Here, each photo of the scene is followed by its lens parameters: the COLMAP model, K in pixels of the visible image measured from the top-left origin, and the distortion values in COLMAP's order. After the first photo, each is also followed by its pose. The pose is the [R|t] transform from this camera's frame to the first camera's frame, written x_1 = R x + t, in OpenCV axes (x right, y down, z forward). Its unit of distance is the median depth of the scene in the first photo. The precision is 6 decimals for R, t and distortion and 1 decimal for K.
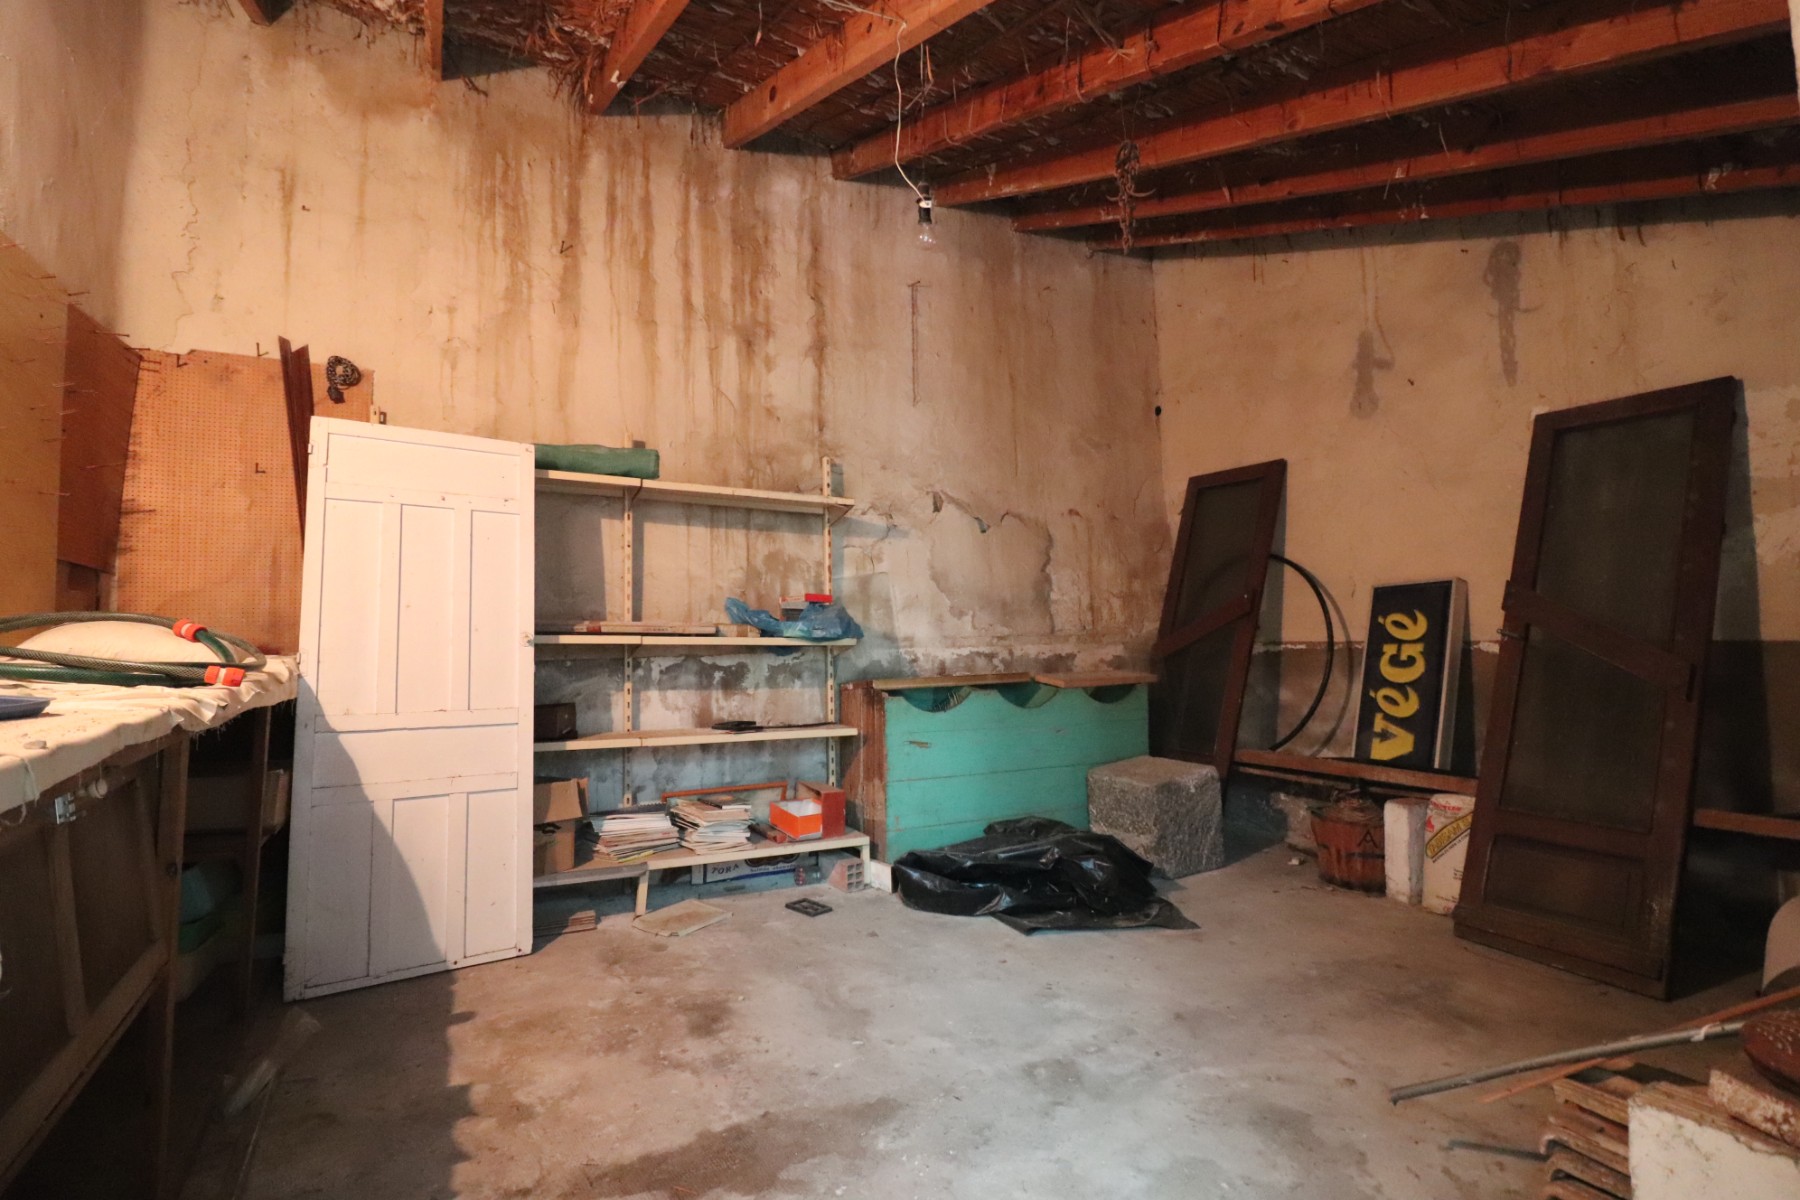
lens RADIAL K [[845.2, 0, 898.4], [0, 845.2, 578.2], [0, 0, 1]] dist [0.002482, -0.014036]
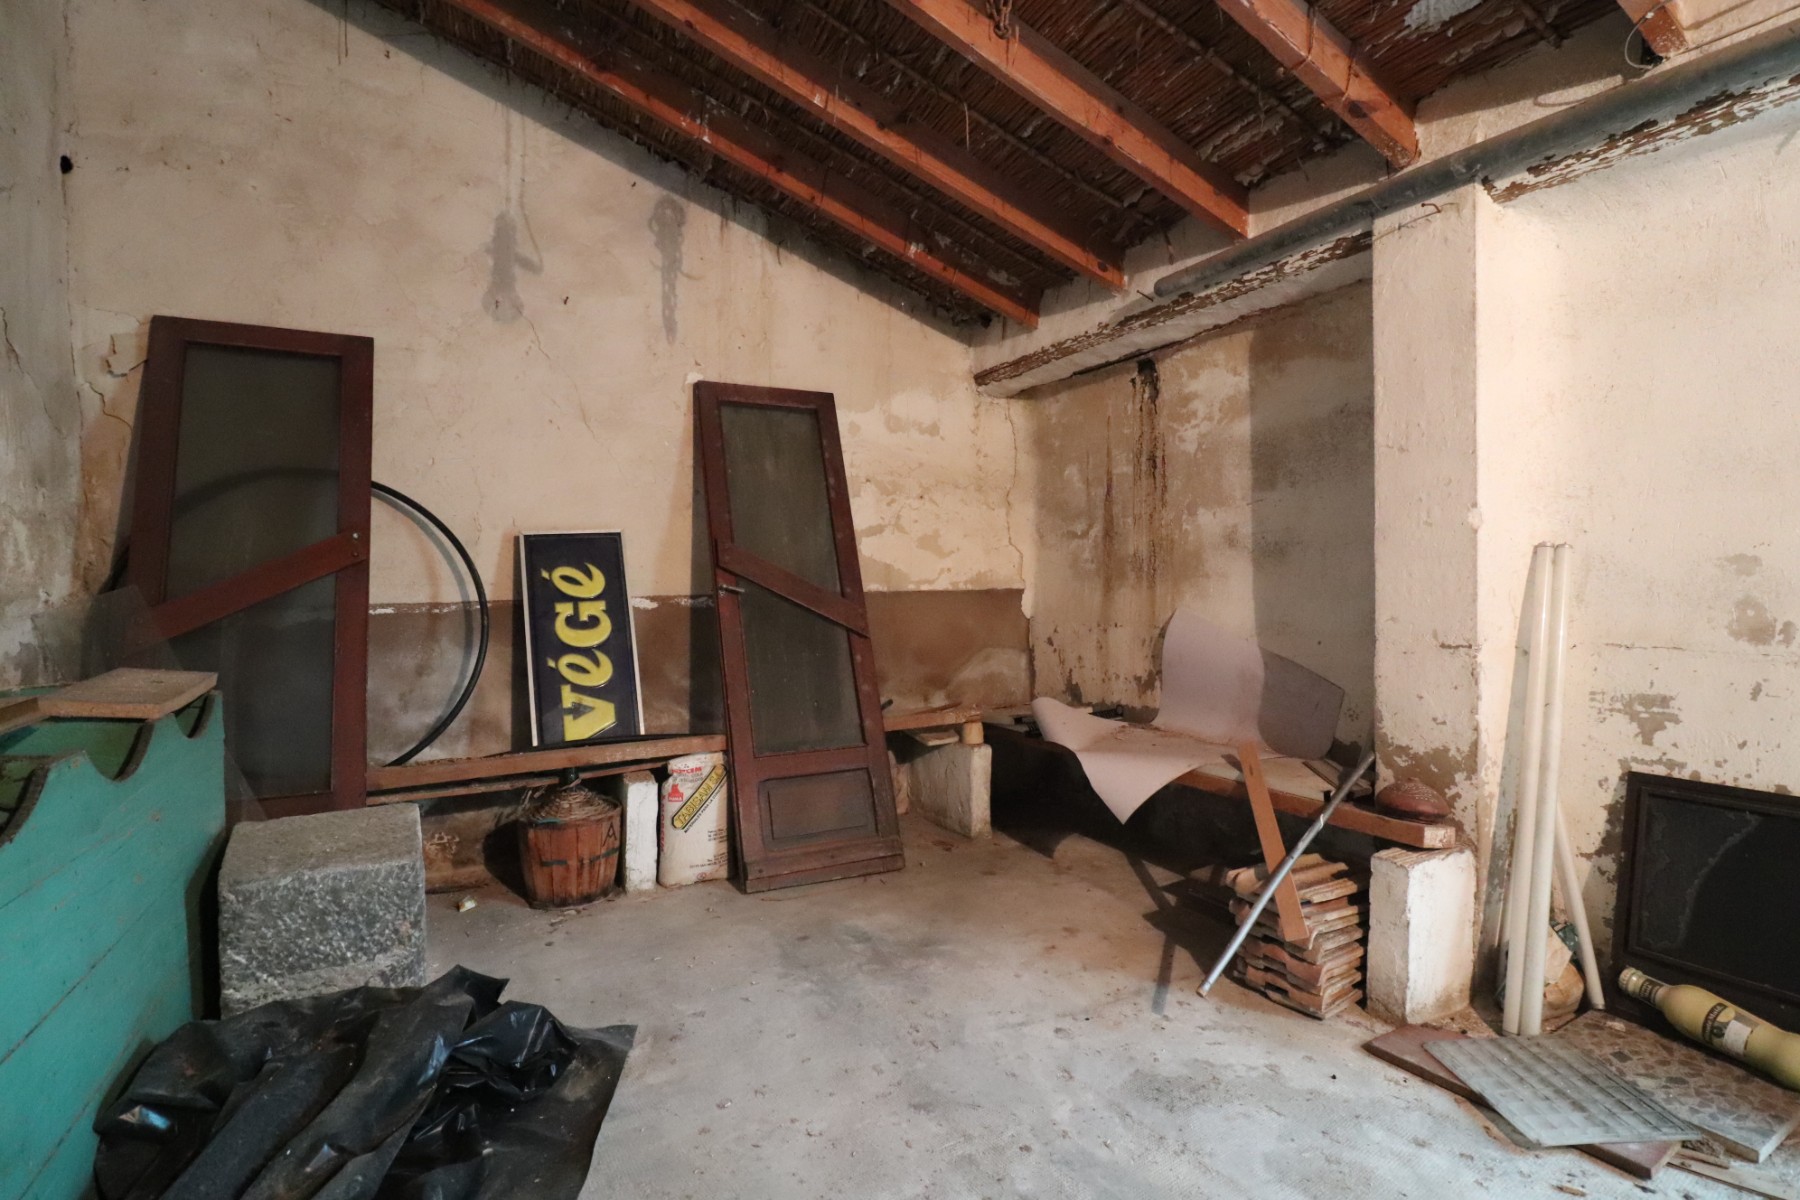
lens RADIAL K [[845.2, 0, 898.4], [0, 845.2, 578.2], [0, 0, 1]] dist [0.002482, -0.014036]
pose [[0.016547, 0.005629, 0.999847, -0.270221], [-0.054760, 0.998488, -0.004715, 0.040442], [-0.998362, -0.054673, 0.016830, 0.676342]]
